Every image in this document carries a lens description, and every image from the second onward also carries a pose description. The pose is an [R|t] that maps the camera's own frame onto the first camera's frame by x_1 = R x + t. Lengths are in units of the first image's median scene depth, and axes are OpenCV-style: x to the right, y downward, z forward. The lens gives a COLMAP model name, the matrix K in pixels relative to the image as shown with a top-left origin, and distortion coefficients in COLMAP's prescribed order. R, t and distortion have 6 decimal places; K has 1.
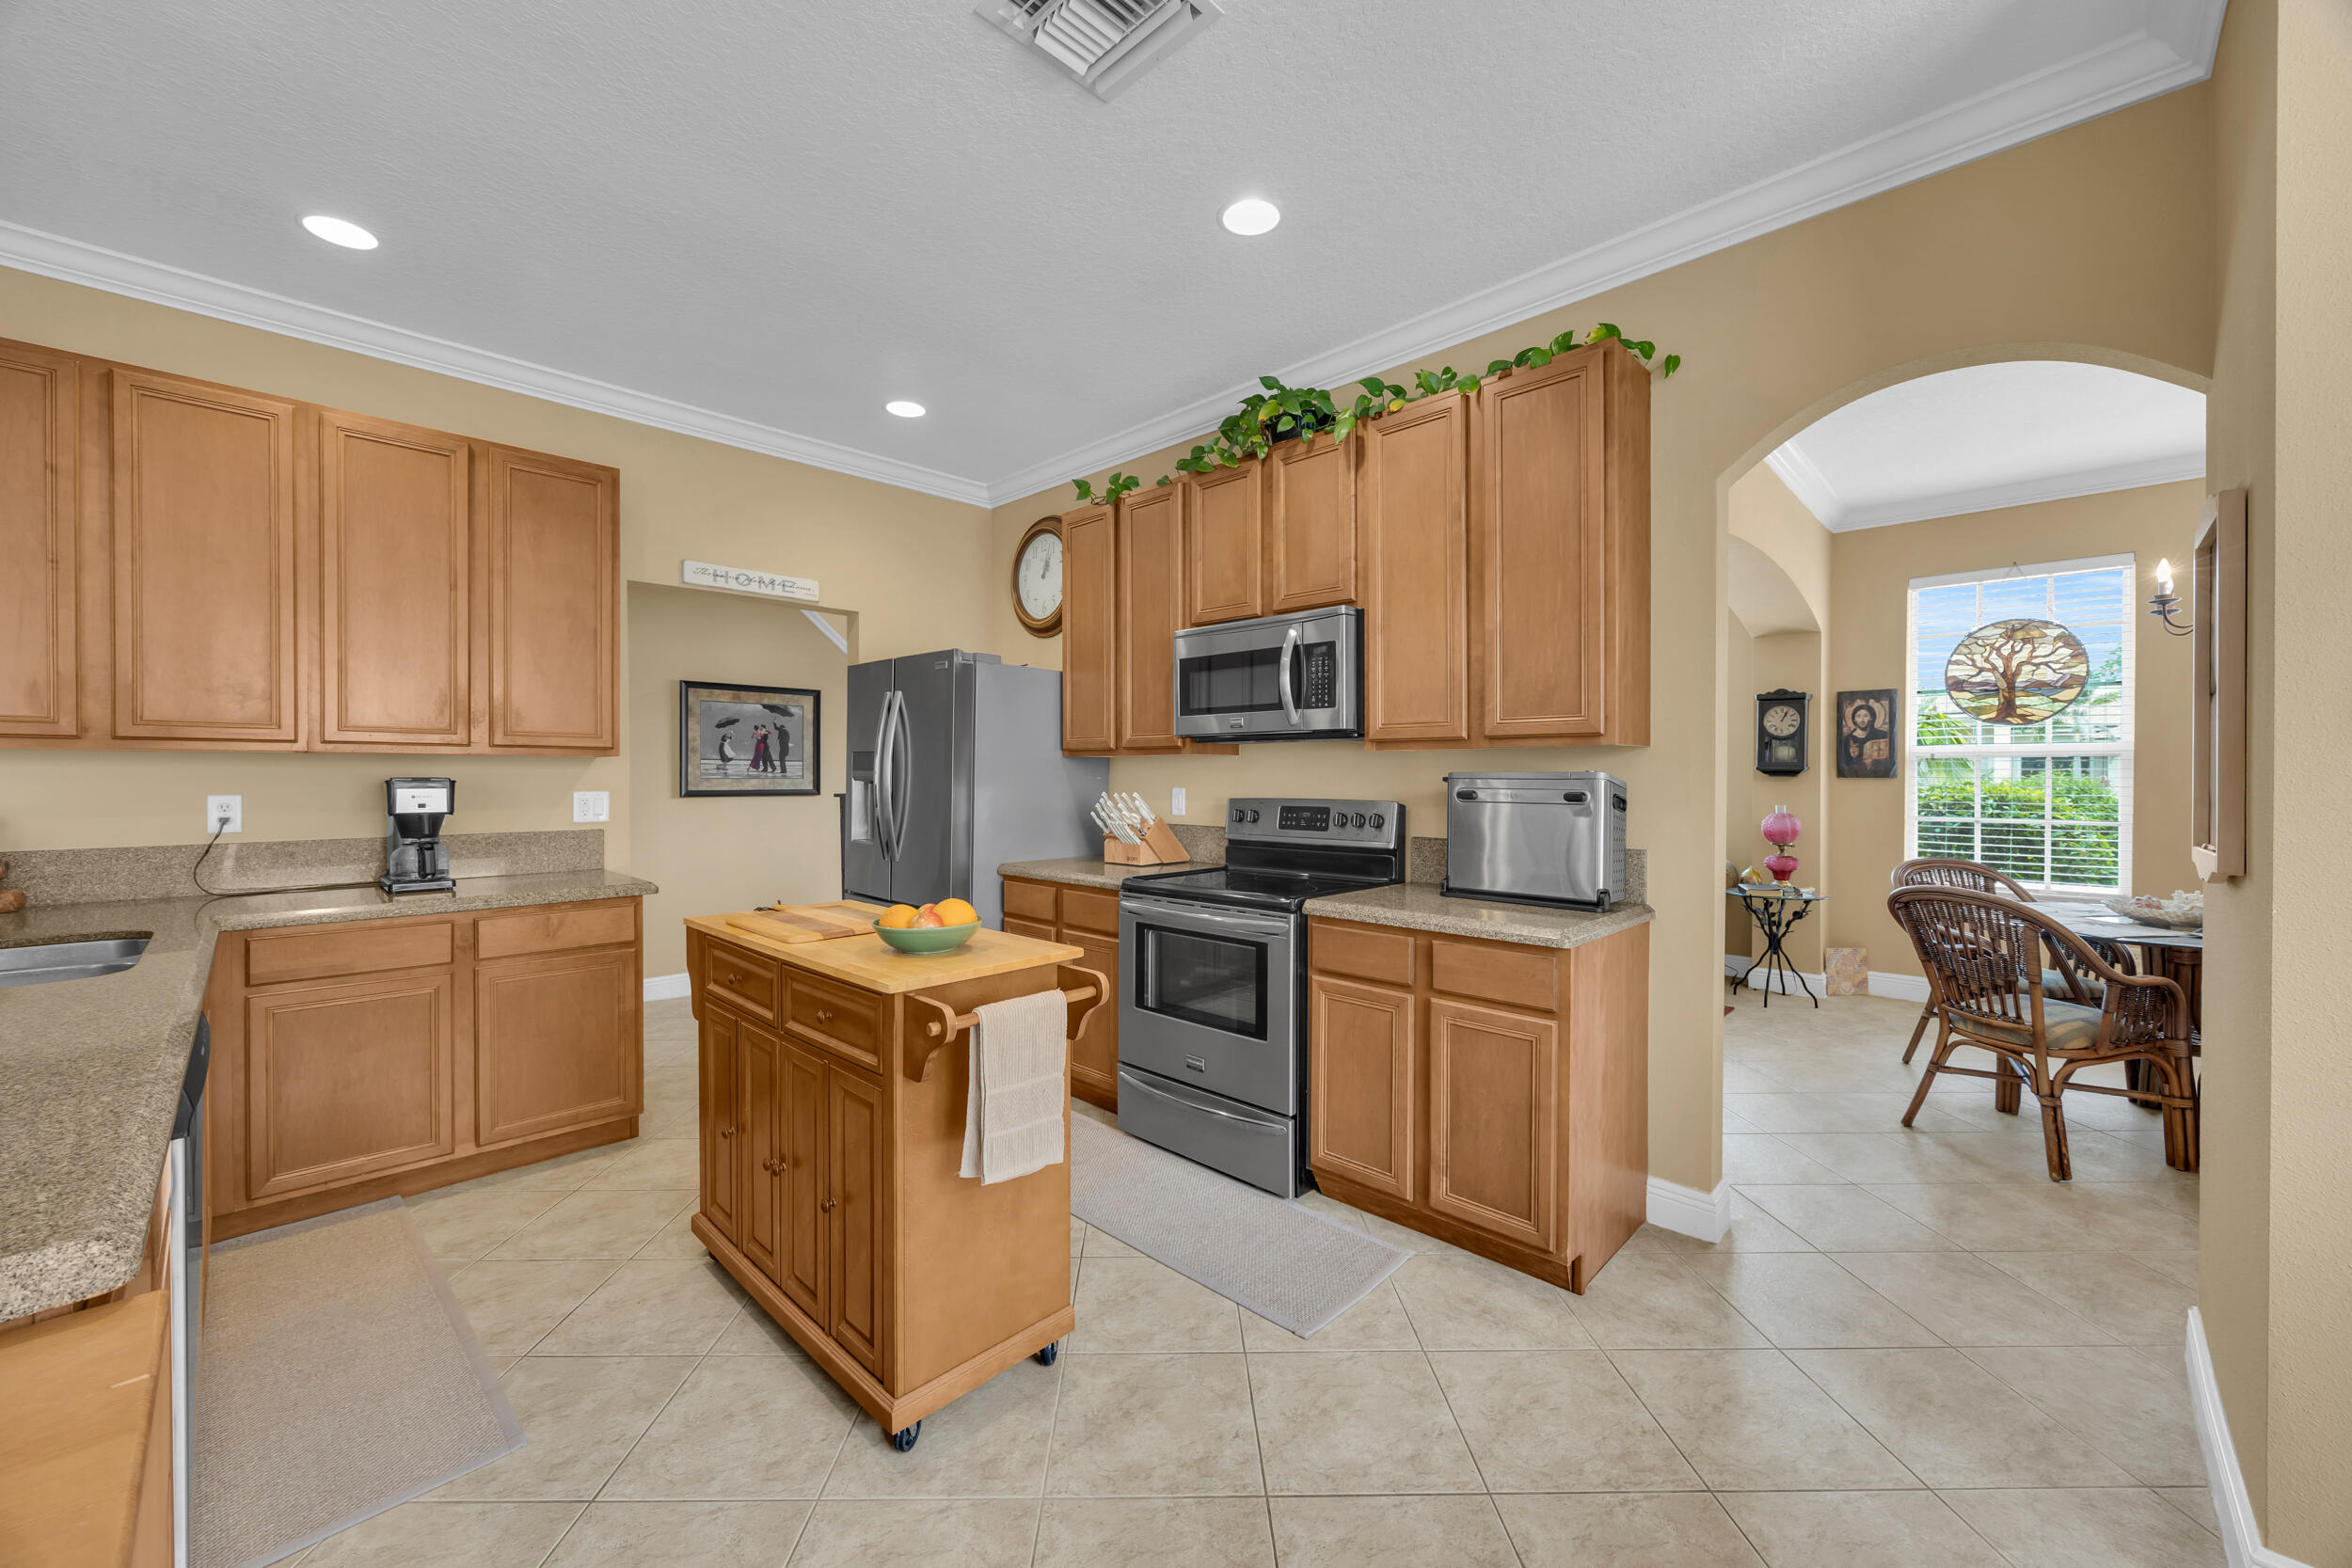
lens RADIAL K [[907.0, 0, 1167.8], [0, 907.0, 779.7], [0, 0, 1]] dist [-0.000156, 0.000501]
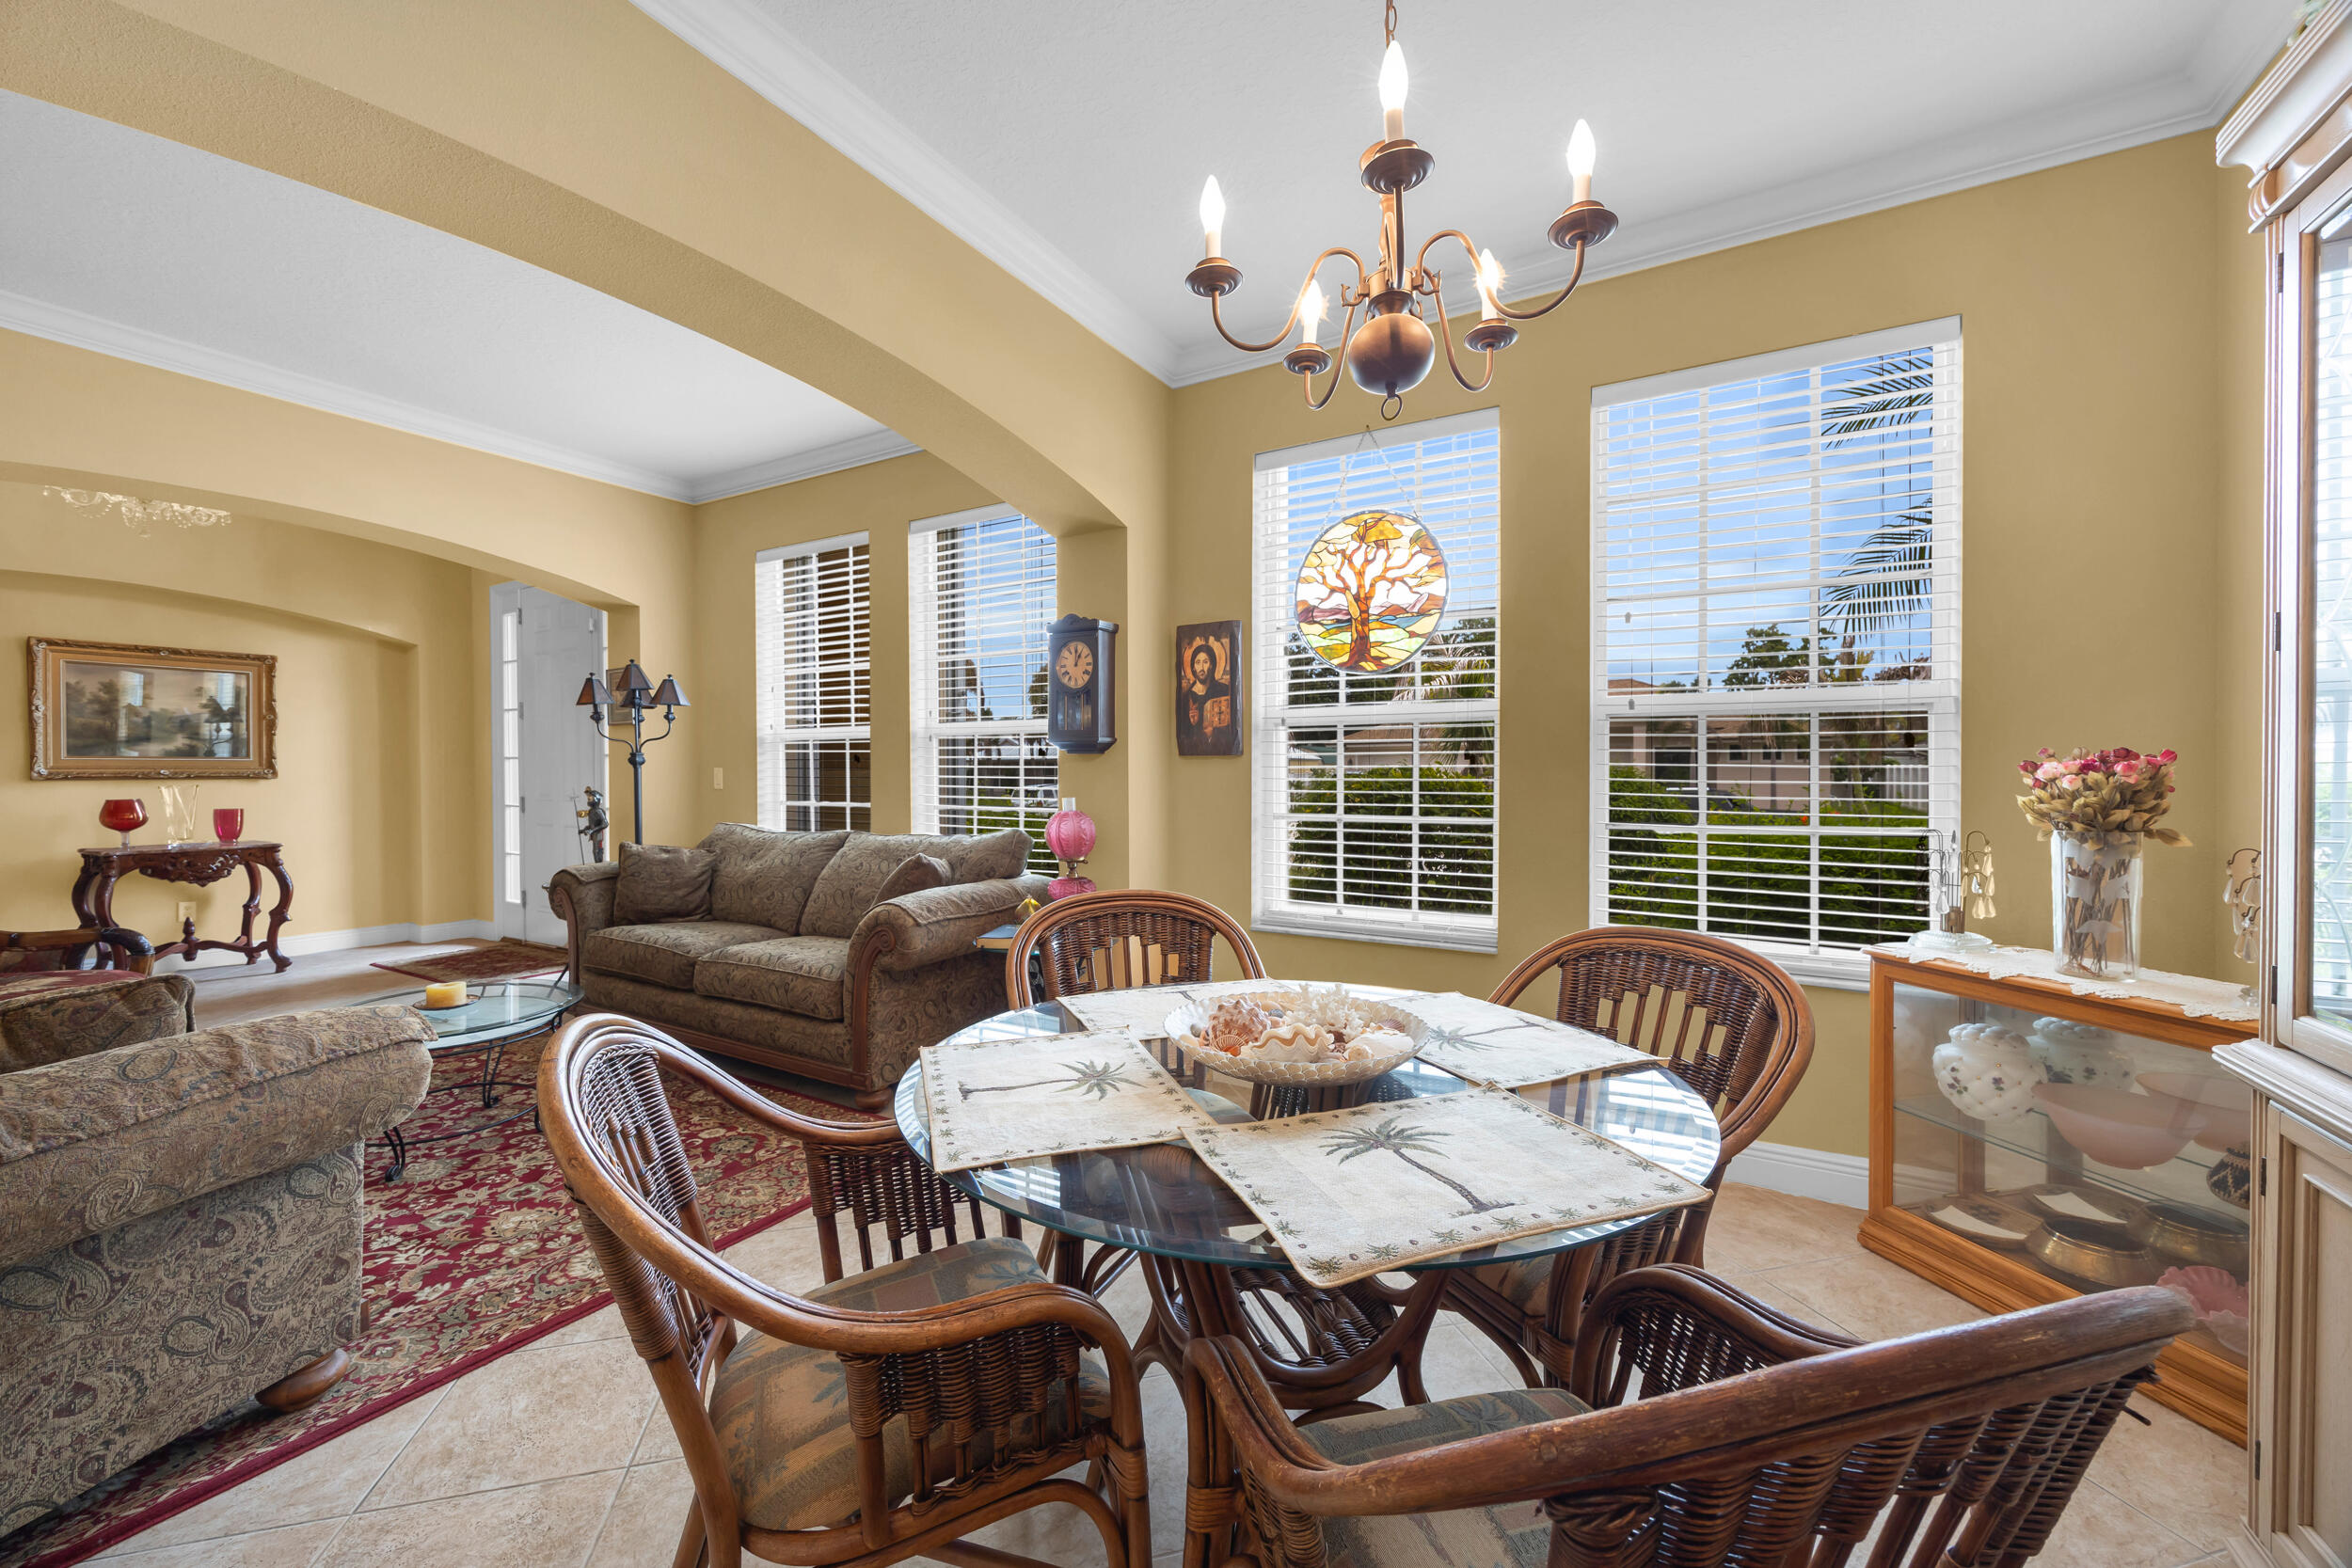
lens RADIAL K [[907.0, 0, 1175.3], [0, 907.0, 780.1], [0, 0, 1]] dist [-0.000156, 0.000501]
pose [[0.969572, -0.000413, 0.244807, 0.639268], [0.000569, 1.000000, -0.000564, 0.017778], [-0.244806, 0.000686, 0.969572, 0.398150]]
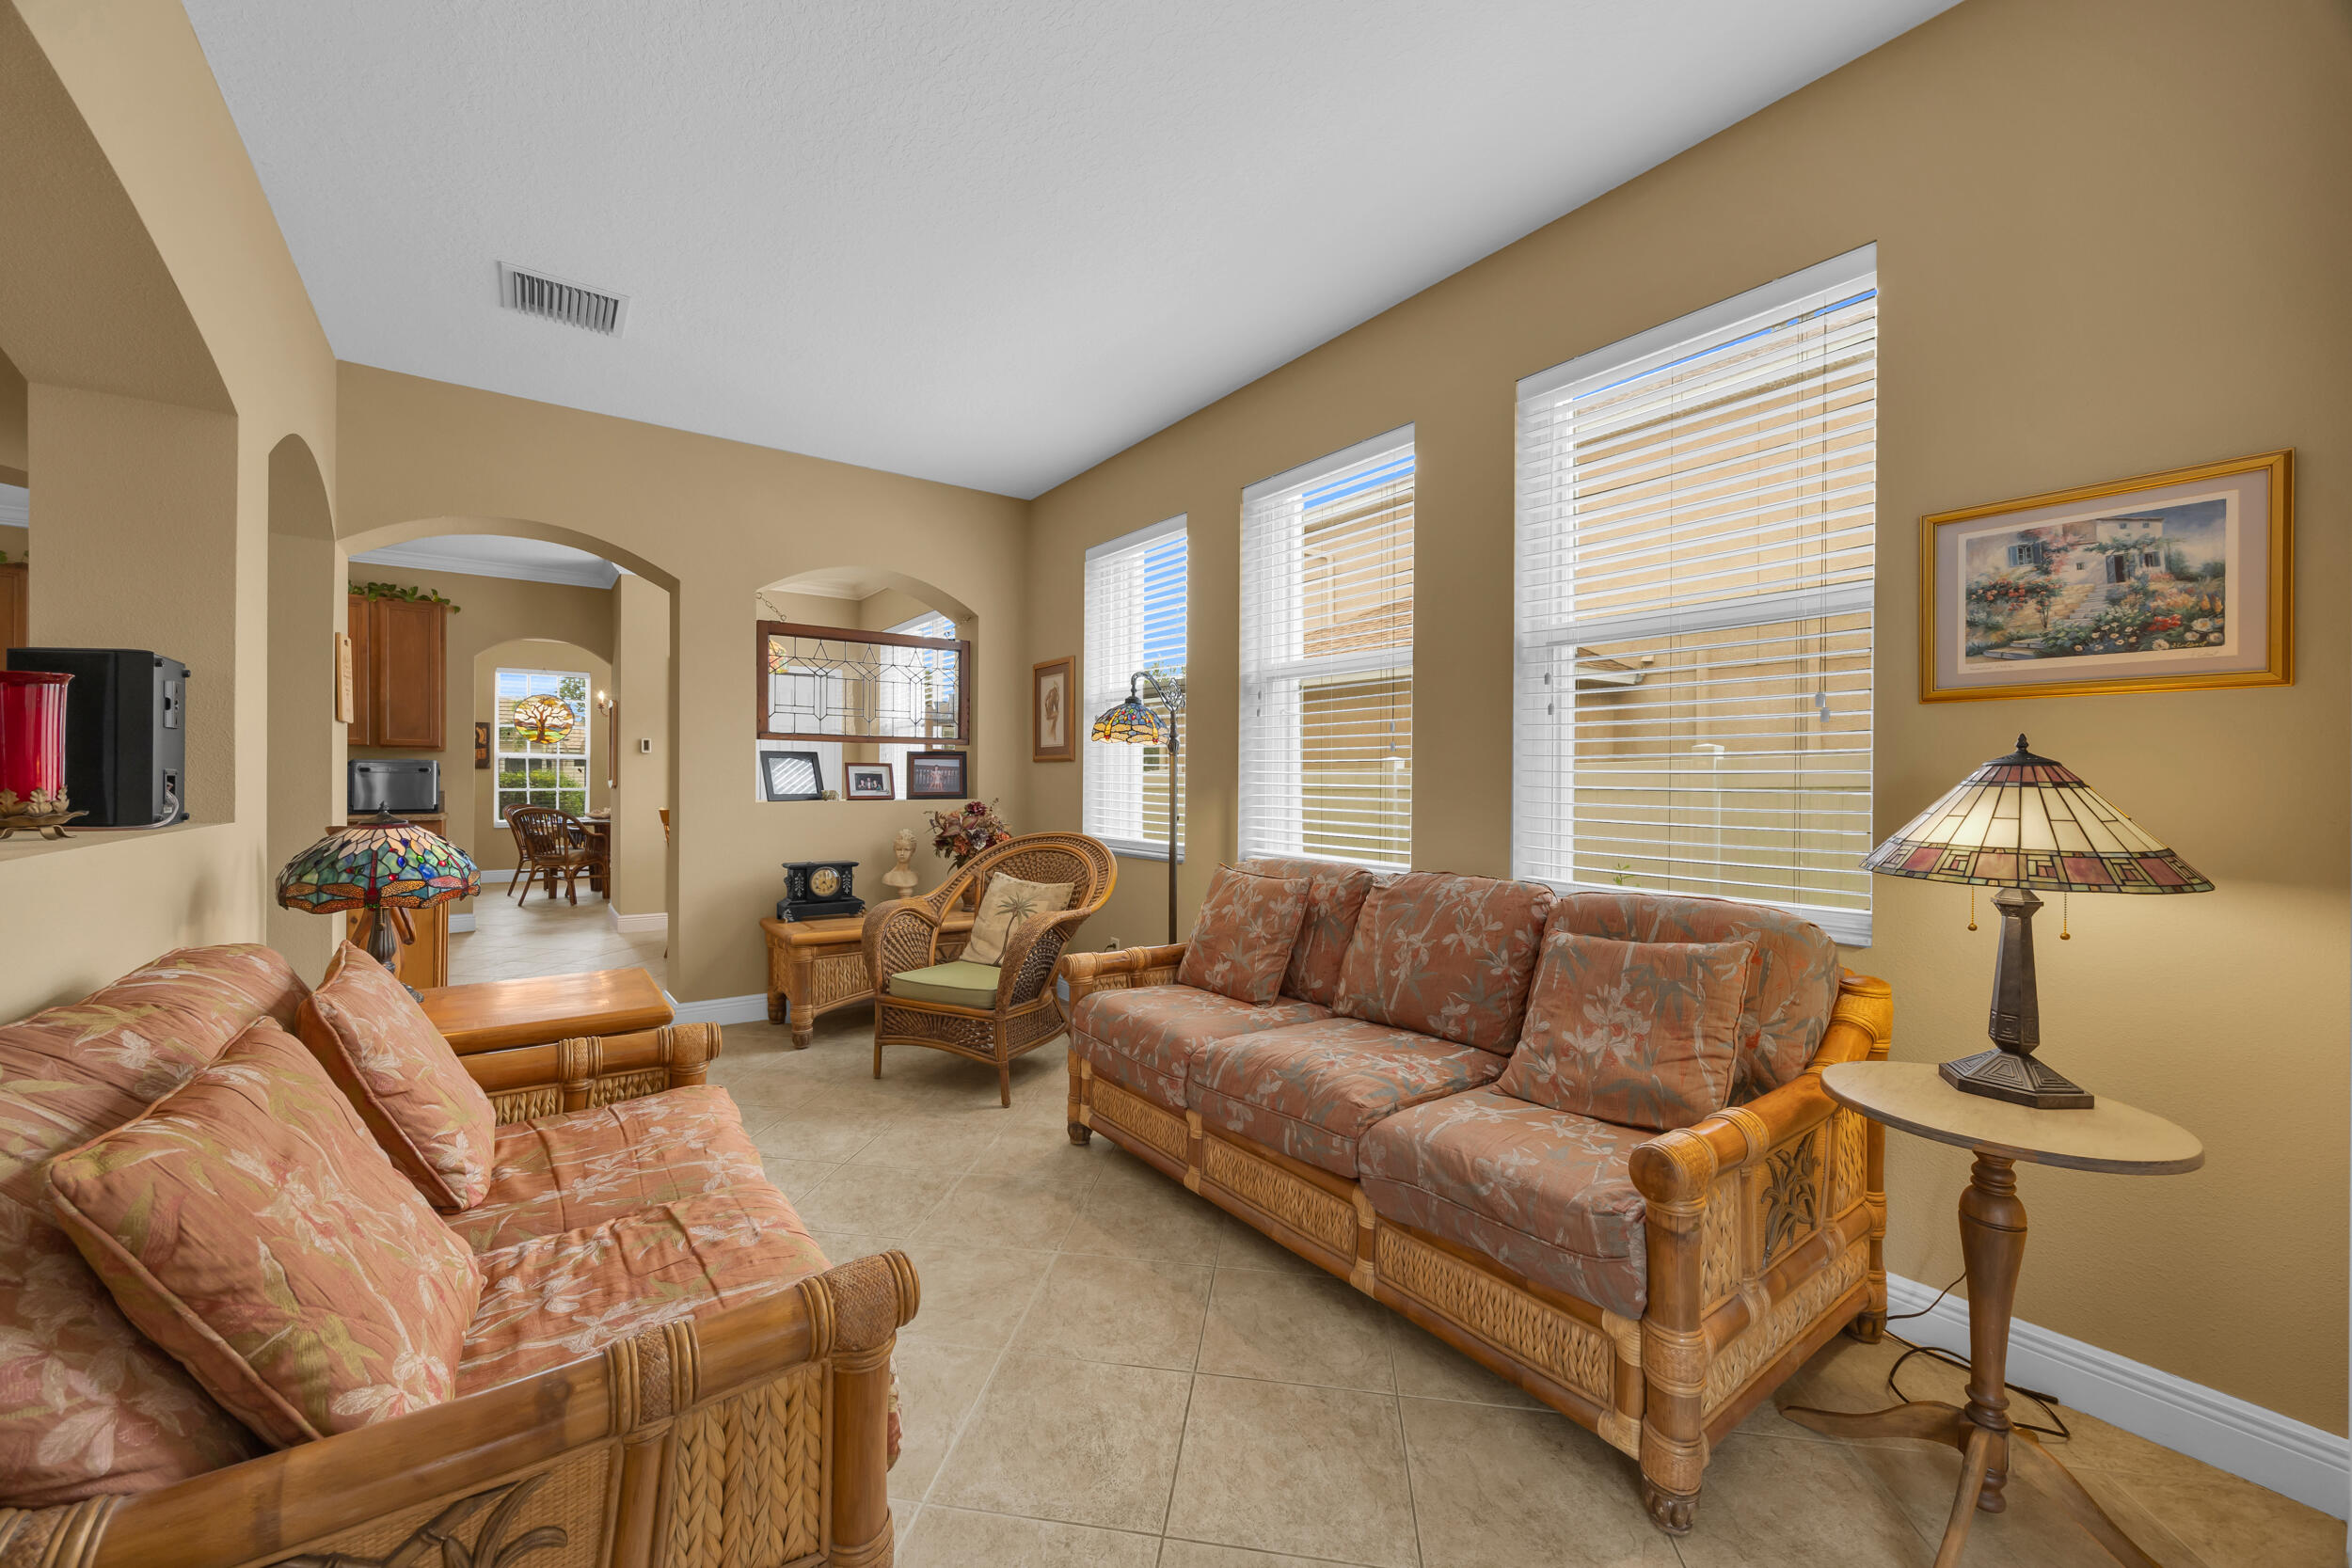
lens RADIAL K [[907.0, 0, 1165.4], [0, 907.0, 787.6], [0, 0, 1]] dist [-0.000156, 0.000501]
pose [[0.173795, -0.007080, 0.984756, -0.937834], [-0.000886, 0.999973, 0.007345, 0.025968], [-0.984781, -0.002149, 0.173784, -0.832184]]
